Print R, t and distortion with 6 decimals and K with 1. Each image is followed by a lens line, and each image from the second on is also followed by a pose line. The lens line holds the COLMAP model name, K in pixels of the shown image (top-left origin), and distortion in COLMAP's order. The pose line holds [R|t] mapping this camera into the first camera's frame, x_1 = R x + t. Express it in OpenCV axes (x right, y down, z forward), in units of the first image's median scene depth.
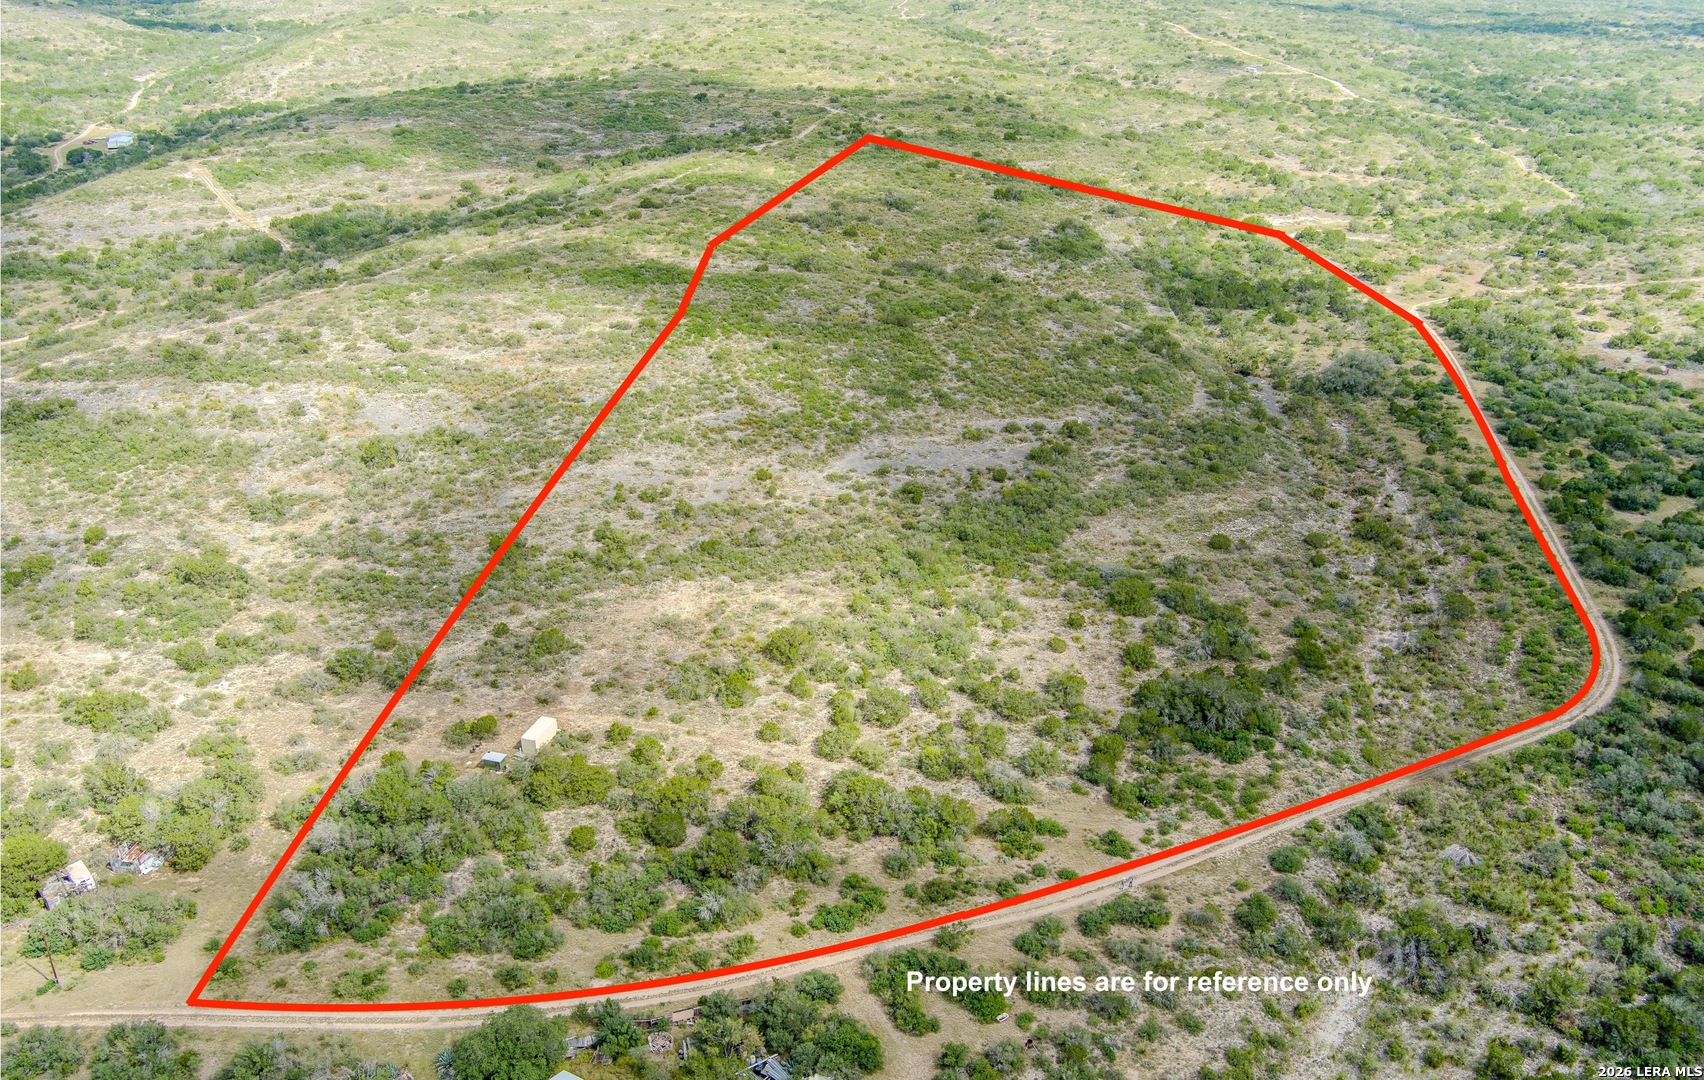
lens RADIAL K [[1386.2, 0, 854.6], [0, 1386.2, 542.0], [0, 0, 1]] dist [-0.045564, -0.001303]
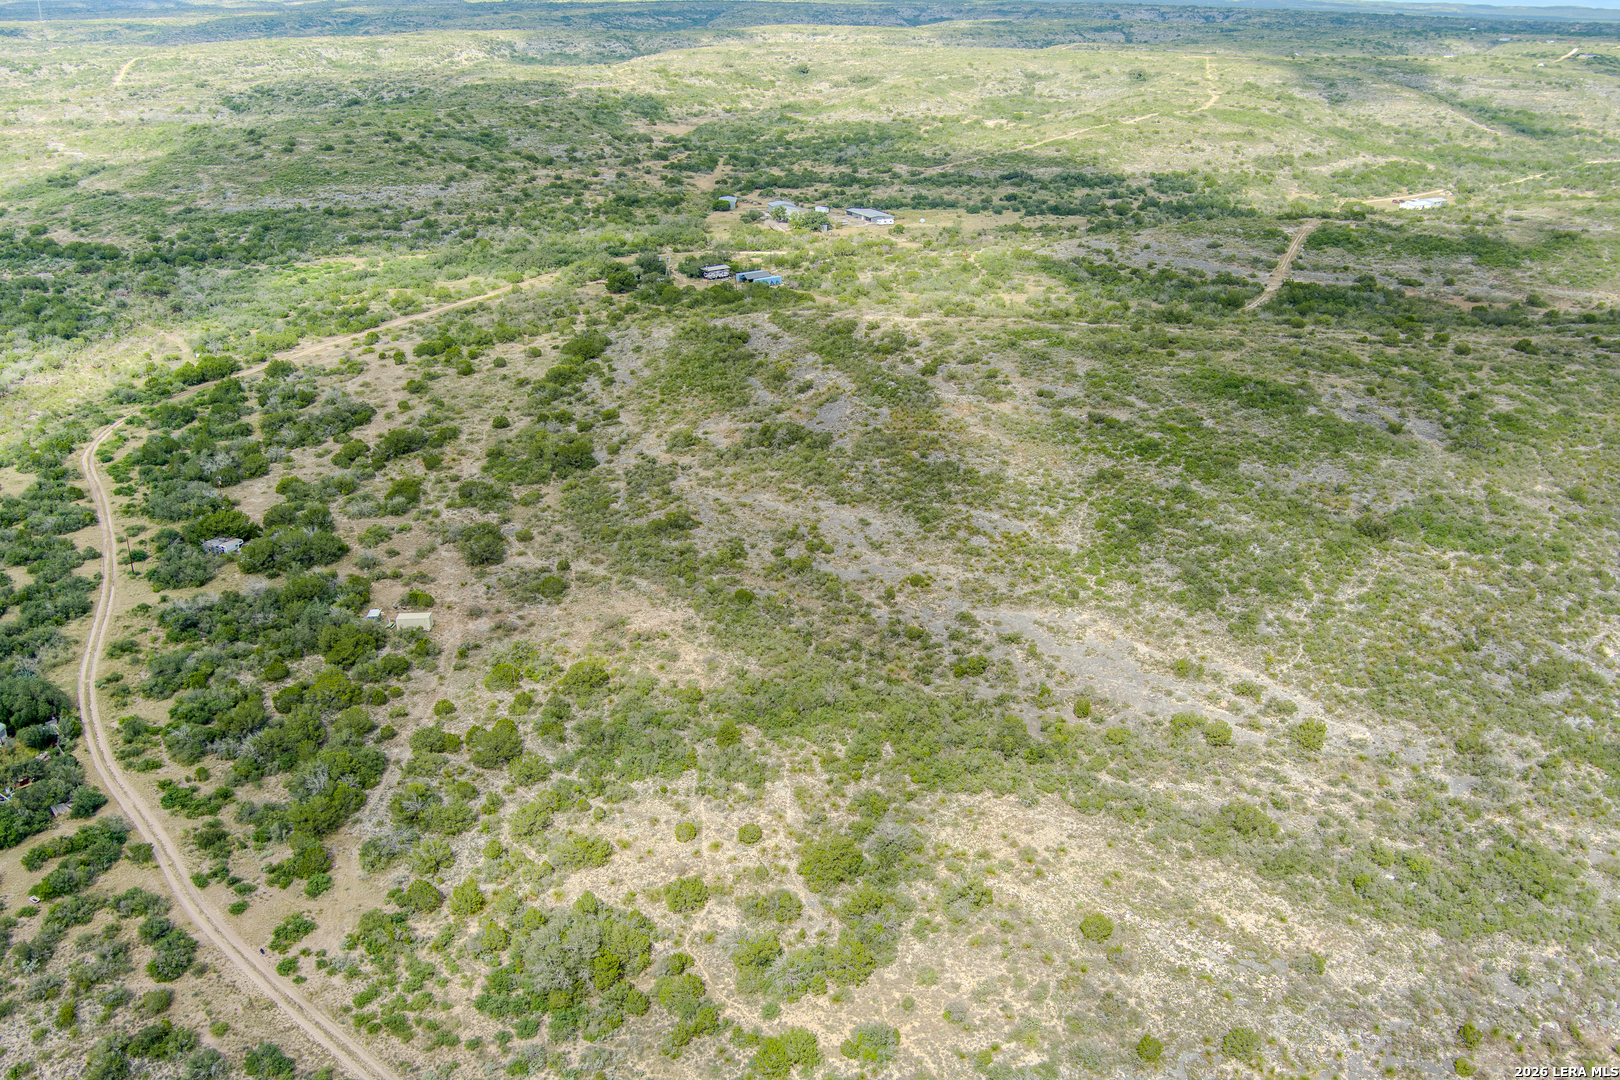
lens RADIAL K [[1313.0, 0, 813.3], [0, 1313.0, 536.9], [0, 0, 1]] dist [-0.066399, 0.029654]
pose [[0.358854, 0.352742, -0.864174, 0.675519], [-0.390694, 0.897598, 0.204147, -0.234220], [0.847692, 0.264369, 0.459921, 0.566952]]
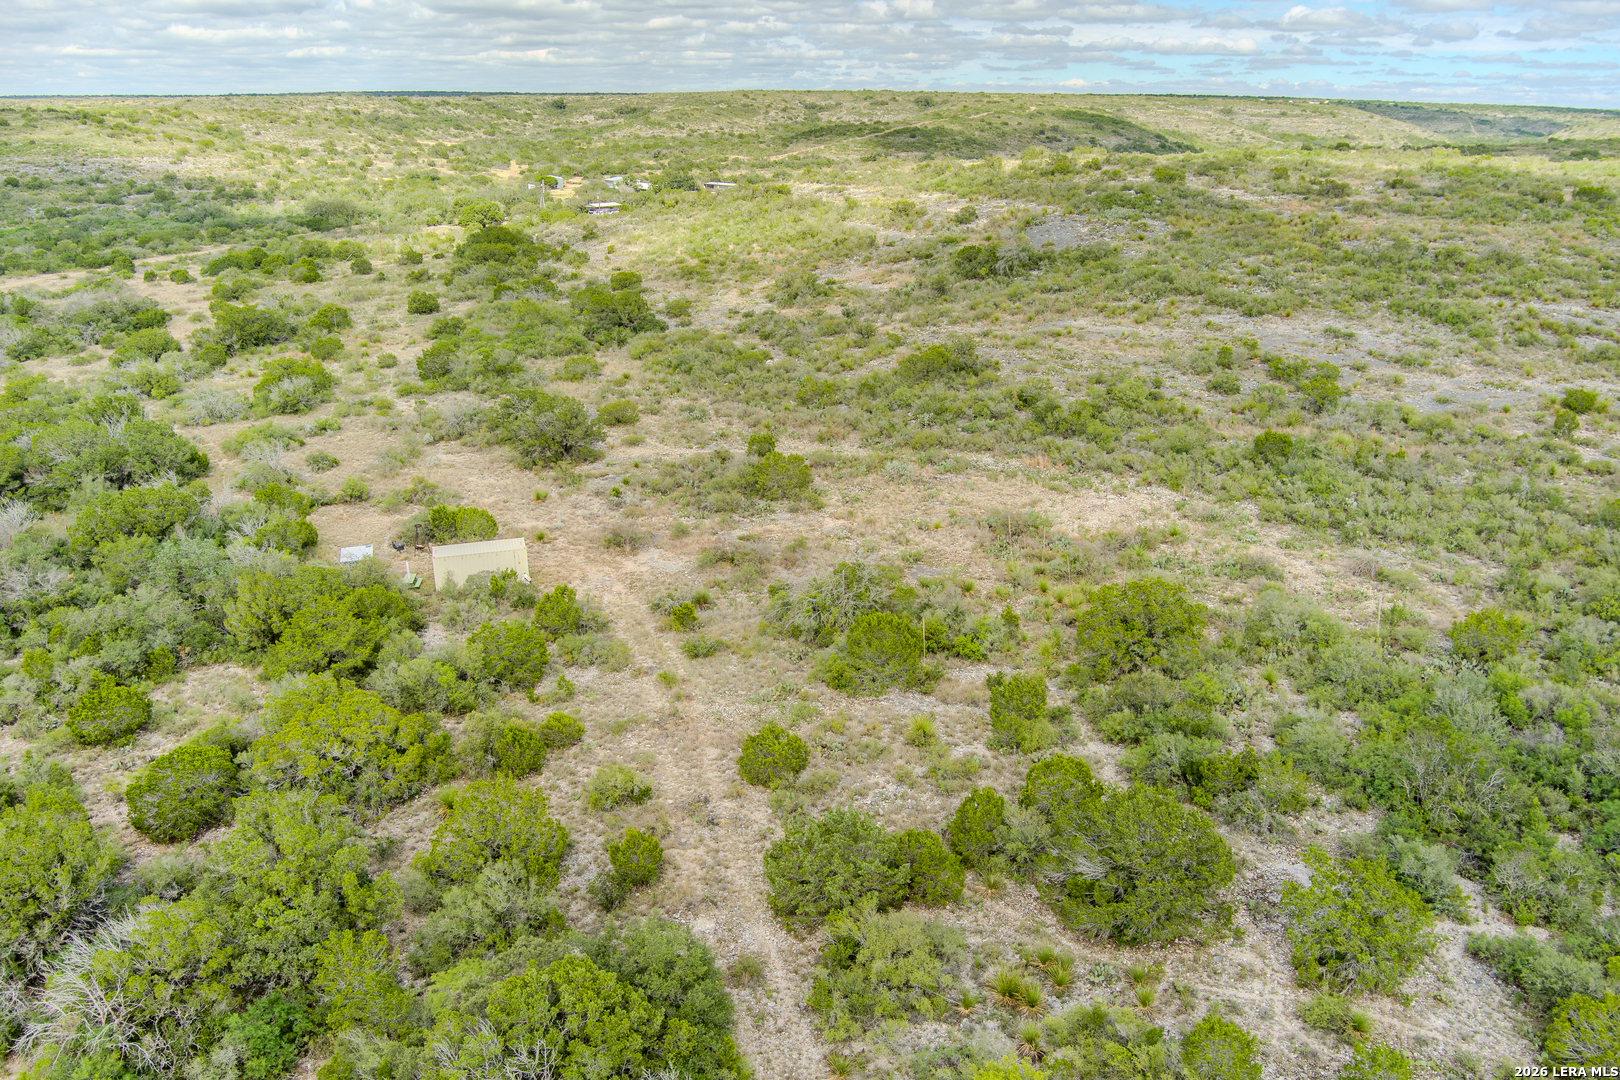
lens RADIAL K [[1313.0, 0, 809.6], [0, 1313.0, 543.3], [0, 0, 1]] dist [-0.066399, 0.029654]
pose [[0.560237, 0.253070, -0.788727, 0.109331], [-0.344858, 0.937001, 0.055691, 0.065425], [0.753132, 0.240799, 0.612216, 0.624331]]
